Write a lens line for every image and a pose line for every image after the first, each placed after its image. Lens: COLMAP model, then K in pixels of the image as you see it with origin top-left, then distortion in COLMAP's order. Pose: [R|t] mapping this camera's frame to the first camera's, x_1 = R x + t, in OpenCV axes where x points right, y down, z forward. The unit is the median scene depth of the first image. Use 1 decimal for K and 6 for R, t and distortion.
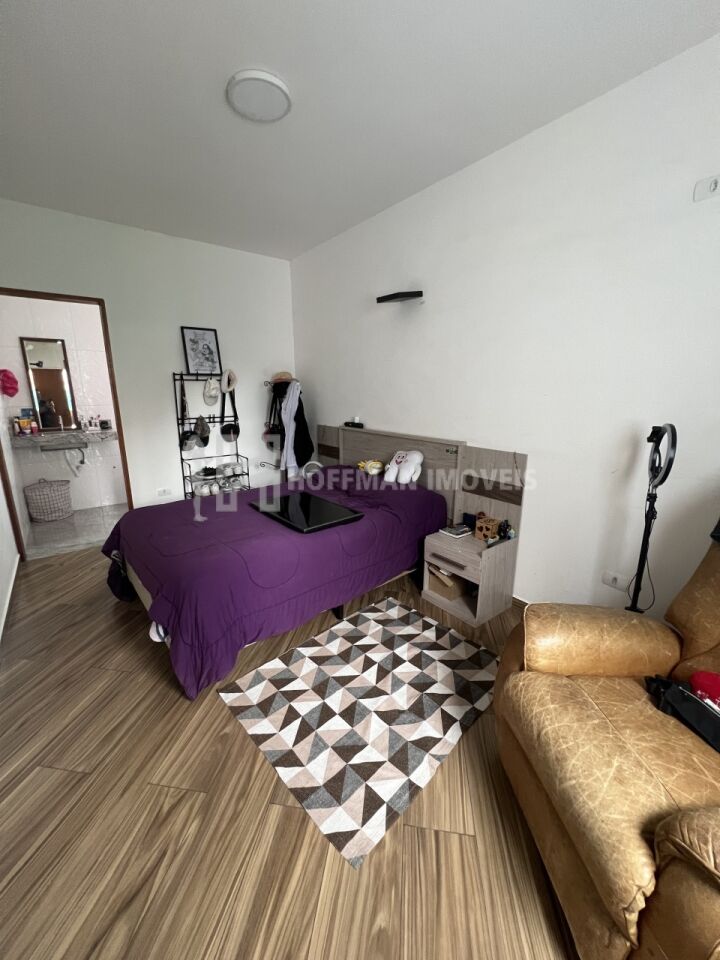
lens RADIAL K [[383.9, 0, 358.1], [0, 383.9, 480.6], [0, 0, 1]] dist [-0.003168, 0.001010]
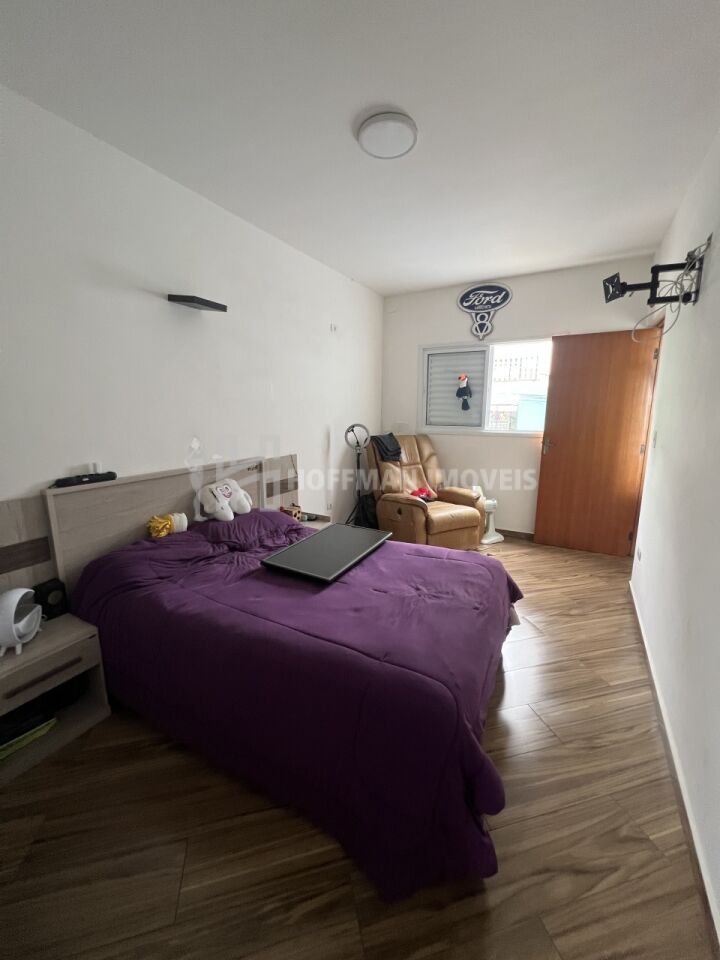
lens RADIAL K [[383.9, 0, 358.1], [0, 383.9, 480.6], [0, 0, 1]] dist [-0.003168, 0.001010]
pose [[-0.383328, -0.162859, 0.909141, -1.003937], [0.228466, 0.937022, 0.264183, -0.303301], [-0.894909, 0.308977, -0.321979, 1.253823]]
